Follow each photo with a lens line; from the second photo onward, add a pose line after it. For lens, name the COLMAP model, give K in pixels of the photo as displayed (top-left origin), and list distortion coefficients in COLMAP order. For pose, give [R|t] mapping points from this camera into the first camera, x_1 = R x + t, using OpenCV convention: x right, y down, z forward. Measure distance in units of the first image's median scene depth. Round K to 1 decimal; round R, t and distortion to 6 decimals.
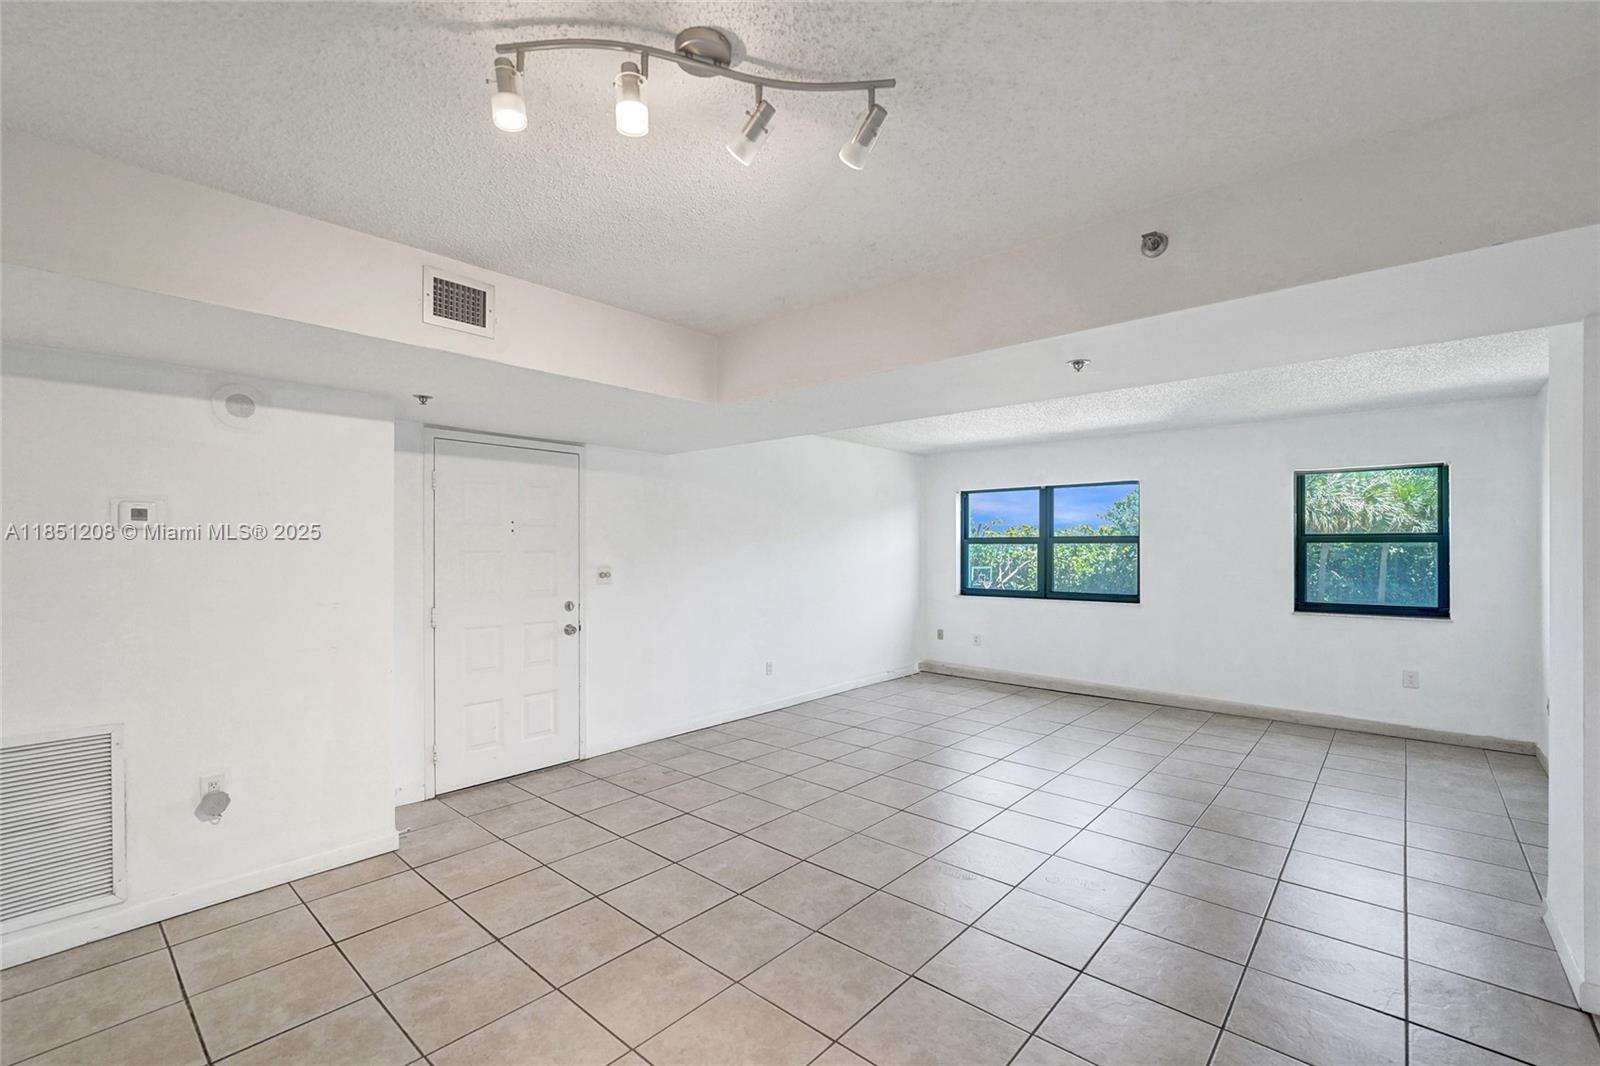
lens RADIAL K [[674.7, 0, 796.7], [0, 674.7, 545.2], [0, 0, 1]] dist [-0.008920, 0.000626]
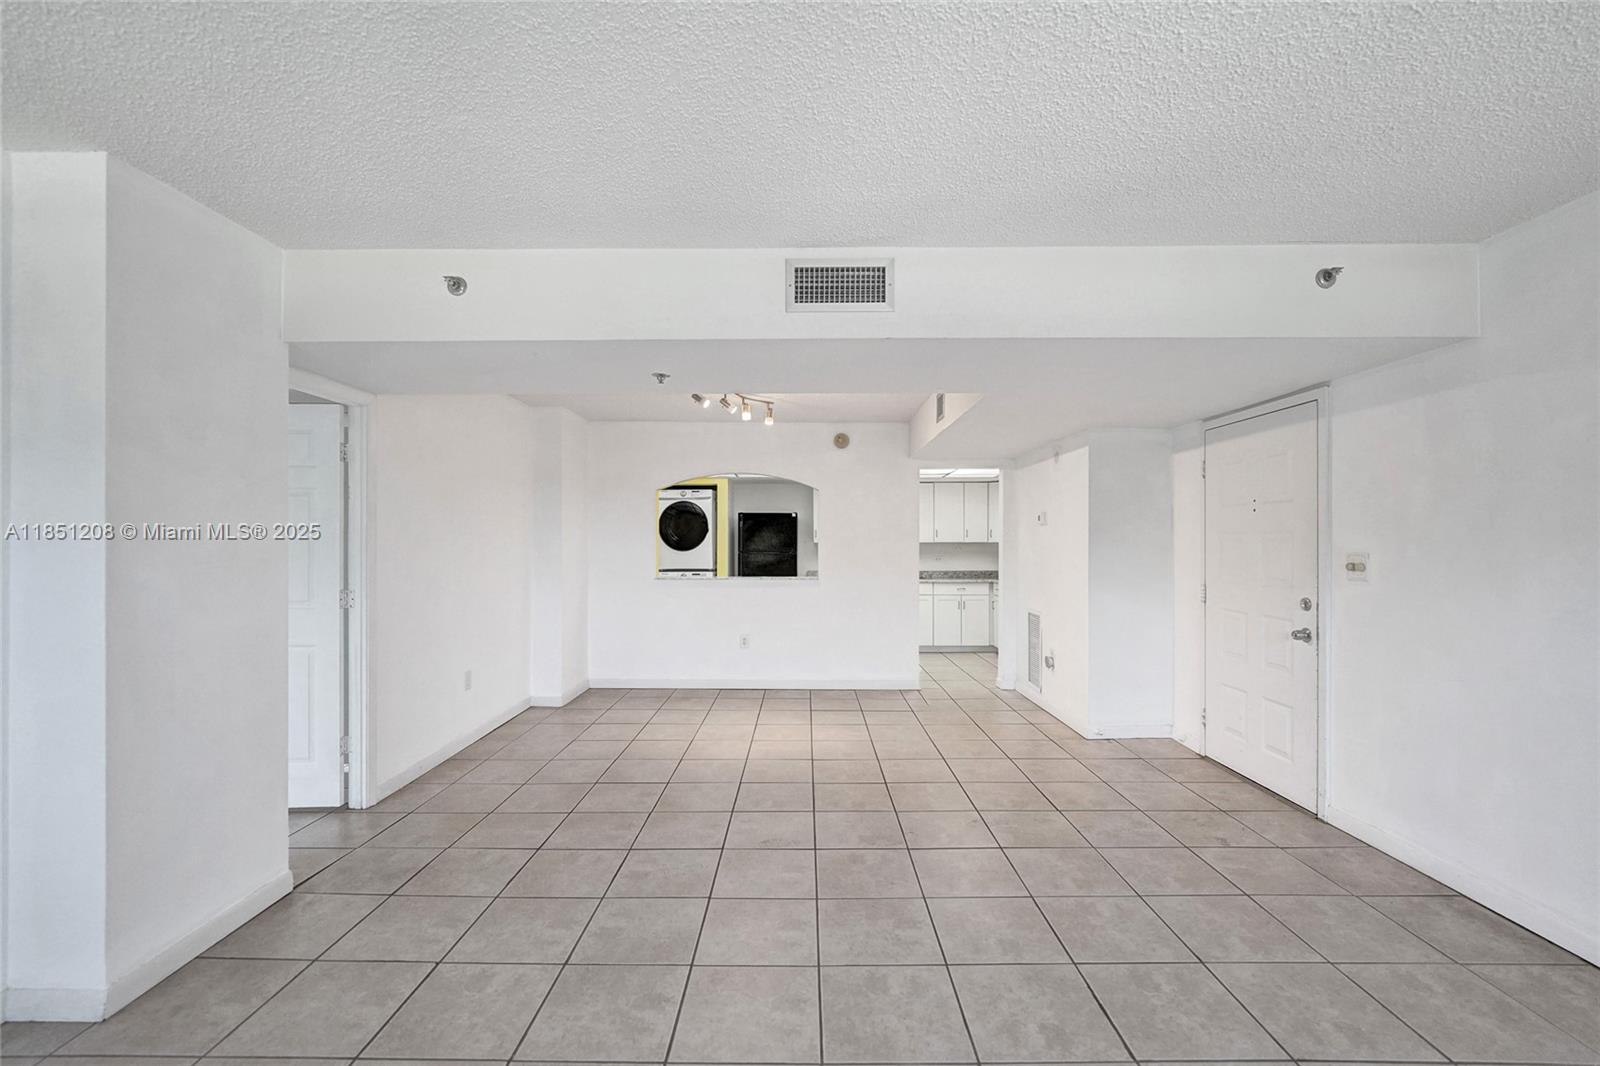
lens RADIAL K [[674.7, 0, 797.2], [0, 674.7, 540.9], [0, 0, 1]] dist [-0.008920, 0.000626]
pose [[-0.754701, -0.001583, -0.656066, 0.592366], [0.003605, 0.999972, -0.006560, 0.021742], [0.656058, -0.007316, -0.754675, 1.197119]]
